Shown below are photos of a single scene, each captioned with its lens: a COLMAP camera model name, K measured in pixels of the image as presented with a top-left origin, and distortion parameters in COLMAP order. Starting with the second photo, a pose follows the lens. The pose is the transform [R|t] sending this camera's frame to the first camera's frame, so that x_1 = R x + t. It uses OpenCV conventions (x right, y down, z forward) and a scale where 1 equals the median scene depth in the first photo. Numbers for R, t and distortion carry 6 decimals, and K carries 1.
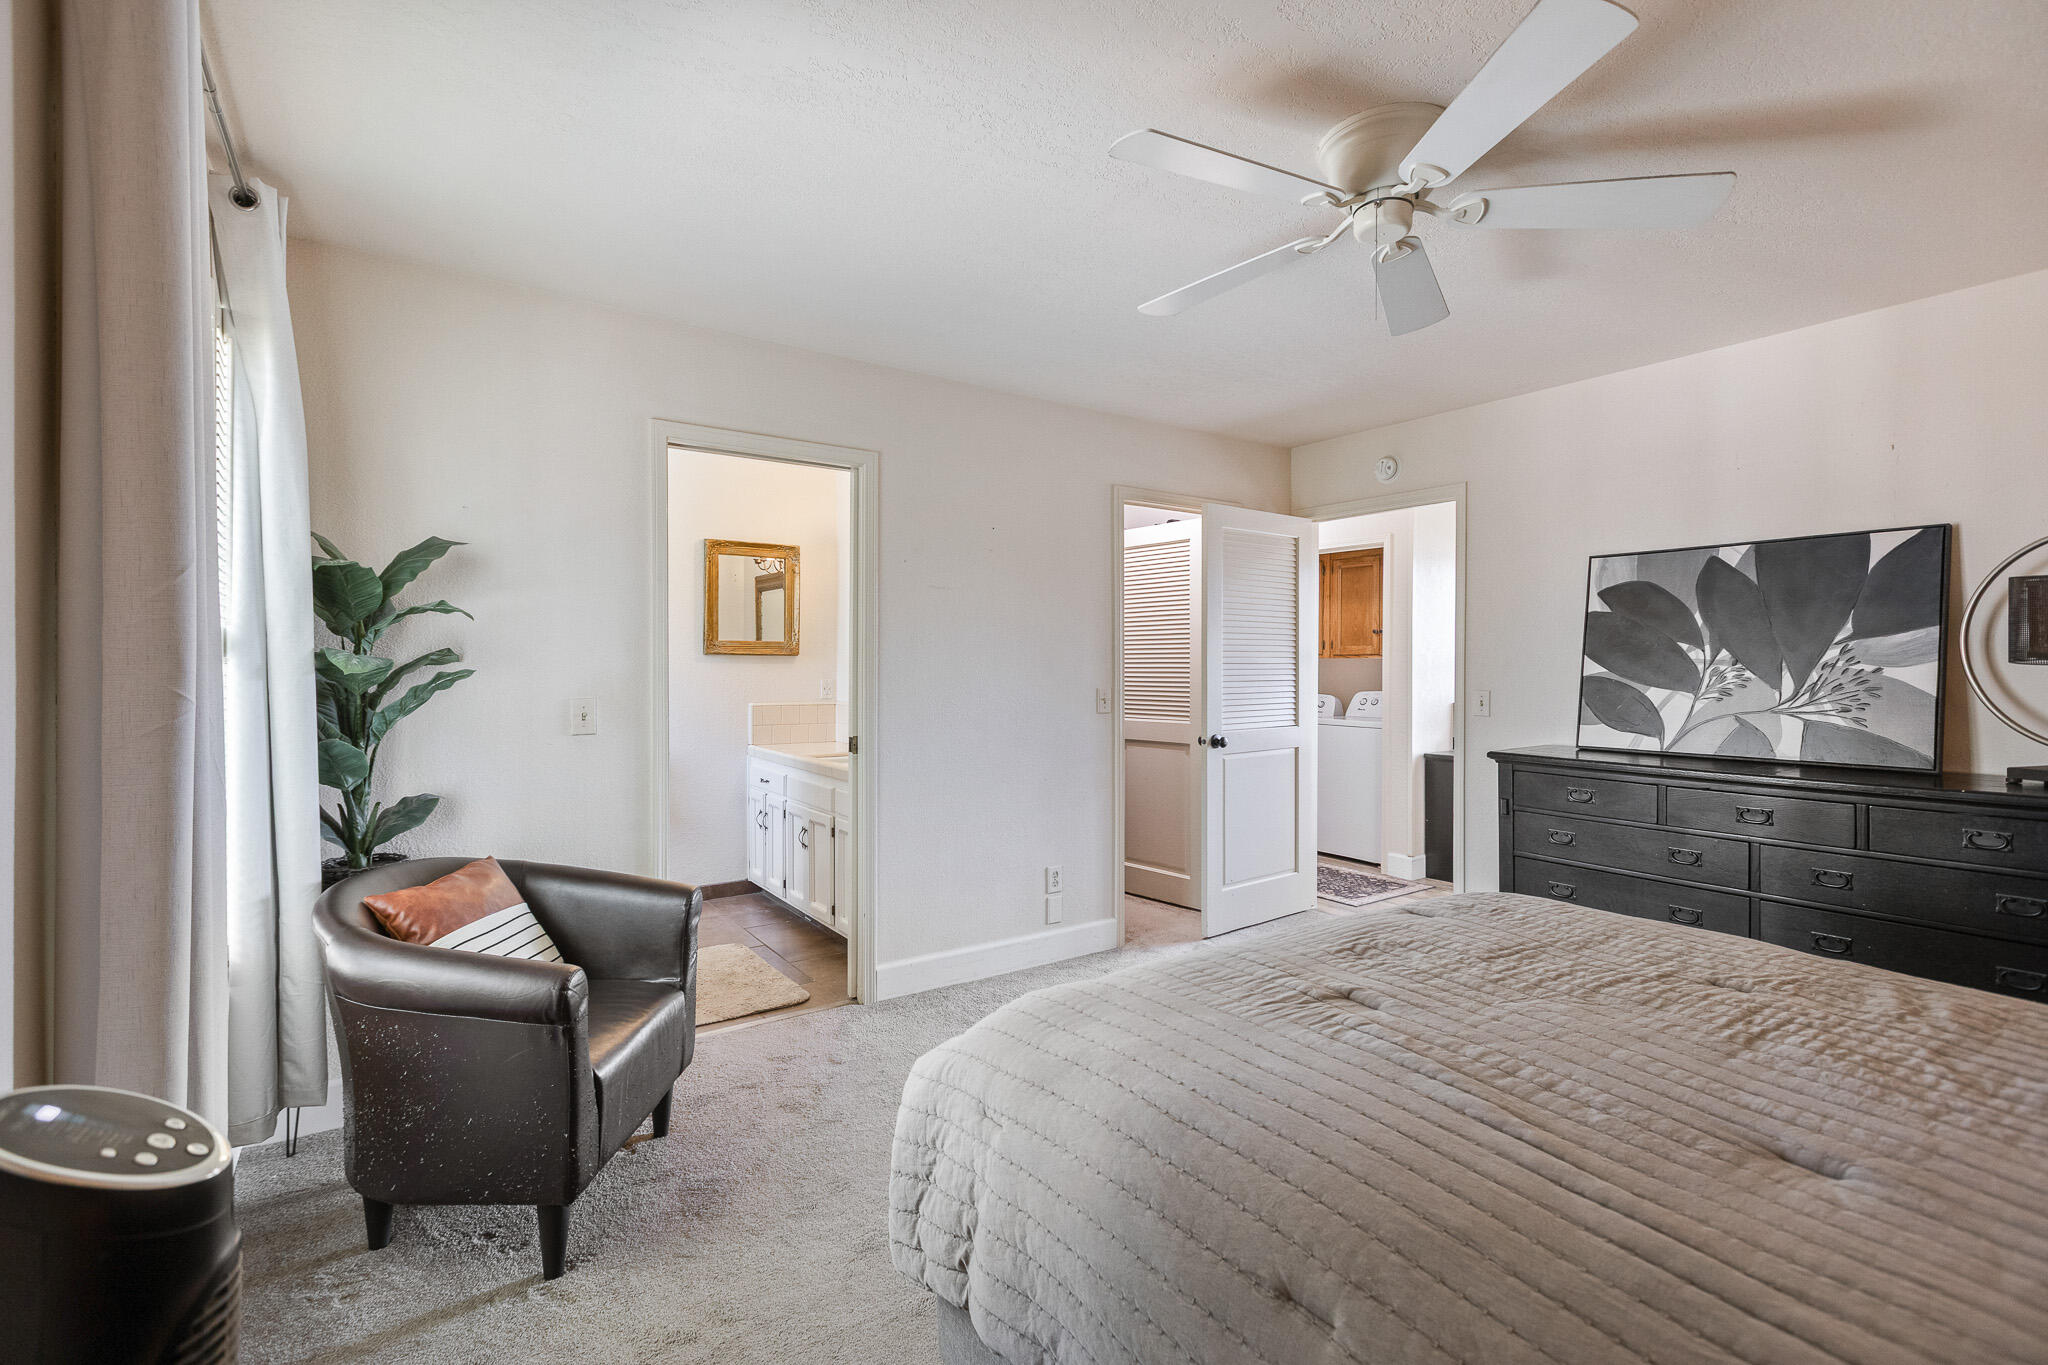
lens RADIAL K [[907.8, 0, 1017.3], [0, 907.8, 660.1], [0, 0, 1]] dist [0.000937, 0.000289]
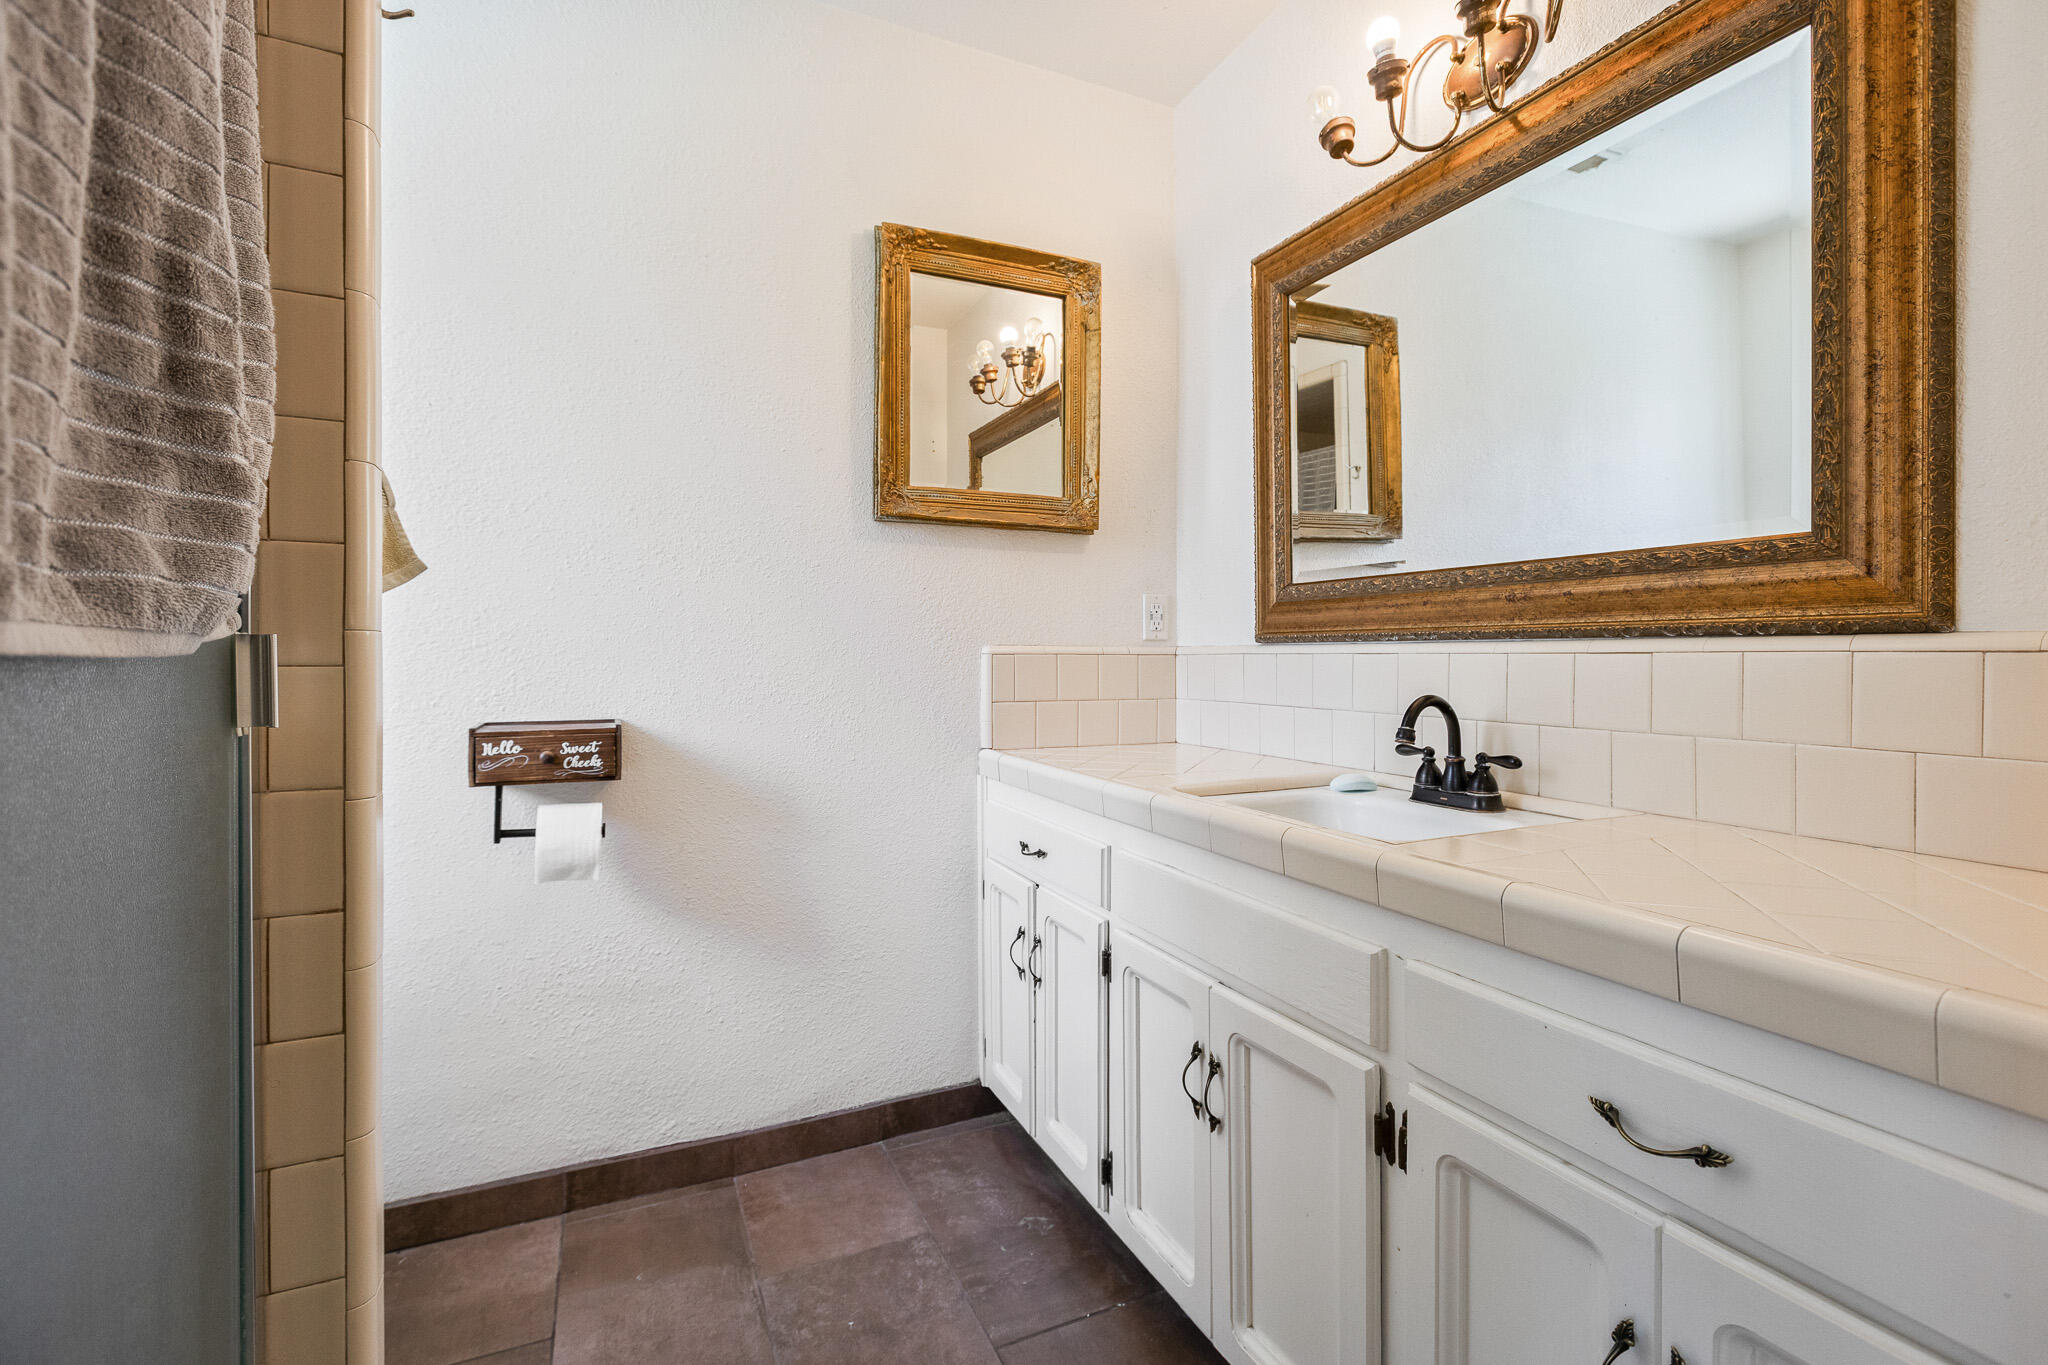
lens RADIAL K [[907.8, 0, 1017.3], [0, 907.8, 660.1], [0, 0, 1]] dist [0.000937, 0.000289]
pose [[0.983084, 0.001312, -0.183149, -0.212089], [0.000021, 0.999974, 0.007280, 0.051893], [0.183153, -0.007161, 0.983058, 0.622665]]
